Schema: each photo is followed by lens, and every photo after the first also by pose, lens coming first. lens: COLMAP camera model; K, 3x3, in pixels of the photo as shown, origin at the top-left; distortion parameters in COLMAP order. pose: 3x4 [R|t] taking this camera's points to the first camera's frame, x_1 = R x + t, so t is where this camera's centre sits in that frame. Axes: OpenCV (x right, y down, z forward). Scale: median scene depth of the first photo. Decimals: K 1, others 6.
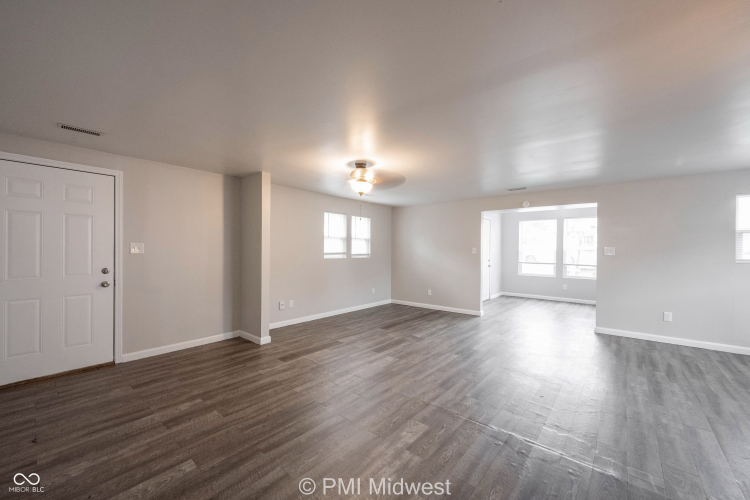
lens RADIAL K [[294.3, 0, 371.8], [0, 294.3, 253.3], [0, 0, 1]] dist [-0.000691, 0.000136]
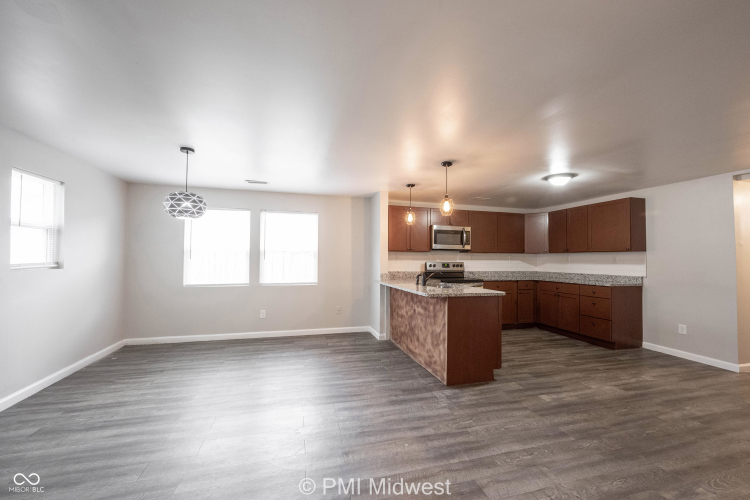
lens RADIAL K [[294.3, 0, 374.7], [0, 294.3, 252.7], [0, 0, 1]] dist [-0.000691, 0.000136]
pose [[-0.828158, -0.002487, 0.560490, 0.176056], [-0.008522, 0.999930, -0.008155, -0.006653], [-0.560430, -0.011530, -0.828121, 1.018262]]
